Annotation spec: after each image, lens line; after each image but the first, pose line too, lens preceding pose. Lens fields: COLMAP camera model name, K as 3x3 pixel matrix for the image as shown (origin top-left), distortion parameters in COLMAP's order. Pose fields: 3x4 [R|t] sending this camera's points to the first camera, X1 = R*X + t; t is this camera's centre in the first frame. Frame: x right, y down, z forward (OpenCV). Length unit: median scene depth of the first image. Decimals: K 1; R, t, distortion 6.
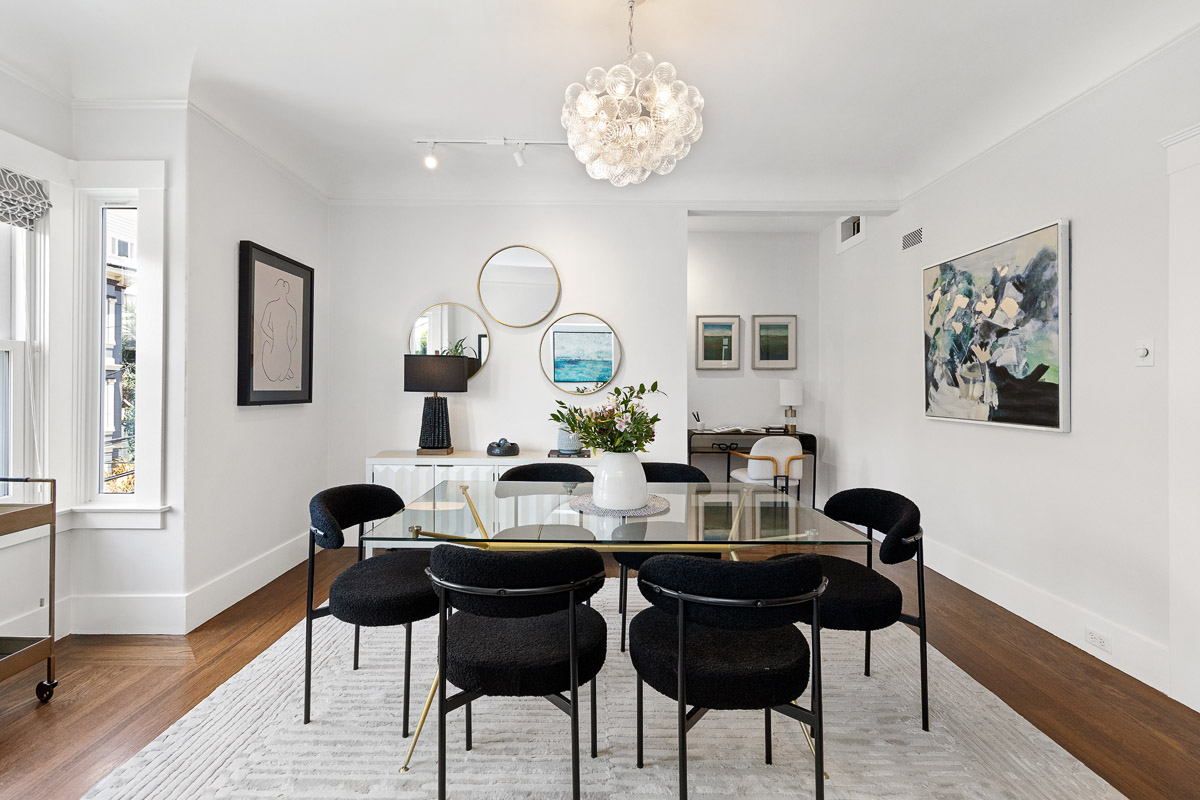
lens RADIAL K [[509.1, 0, 552.5], [0, 509.1, 379.8], [0, 0, 1]] dist [-0.000037, -0.000081]
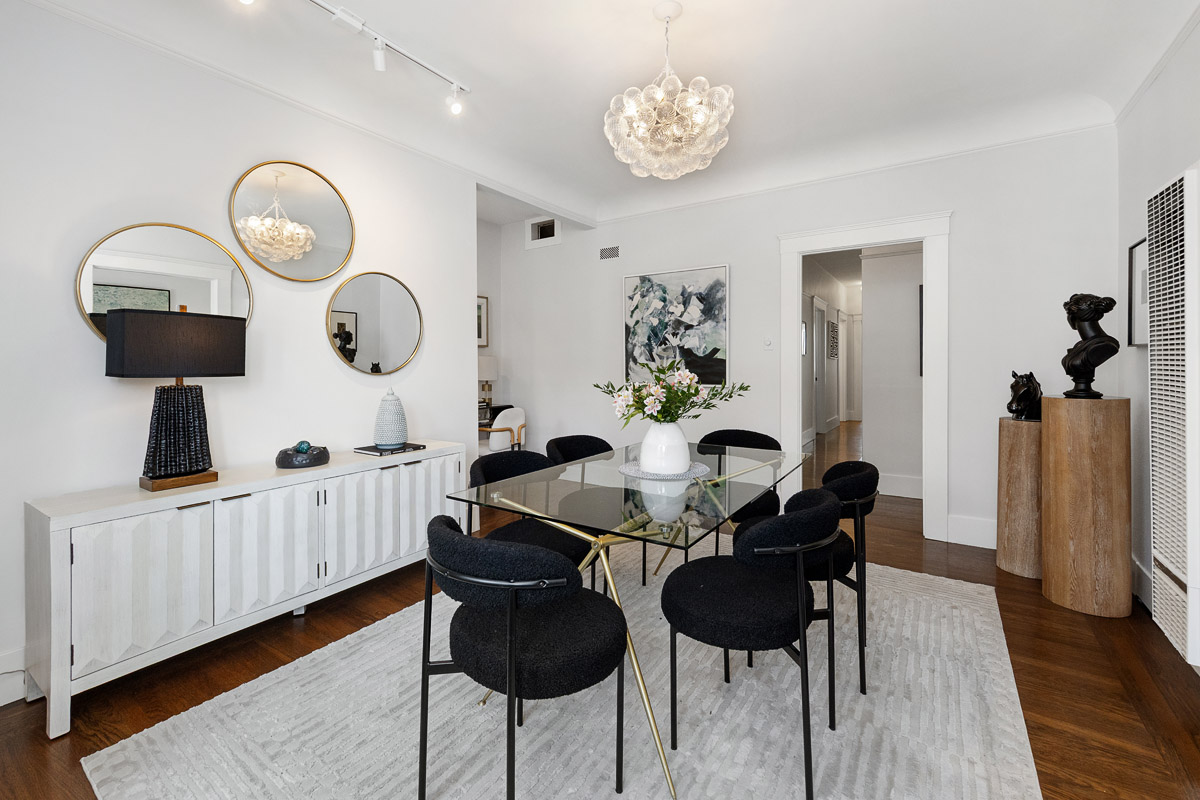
lens RADIAL K [[524.6, 0, 599.9], [0, 524.6, 362.7], [0, 0, 1]] dist [0.000210, -0.000011]
pose [[0.516780, -0.008198, 0.856079, -0.592969], [-0.001608, 0.999943, 0.010546, 0.001073], [-0.856117, -0.006826, 0.516737, 0.352550]]
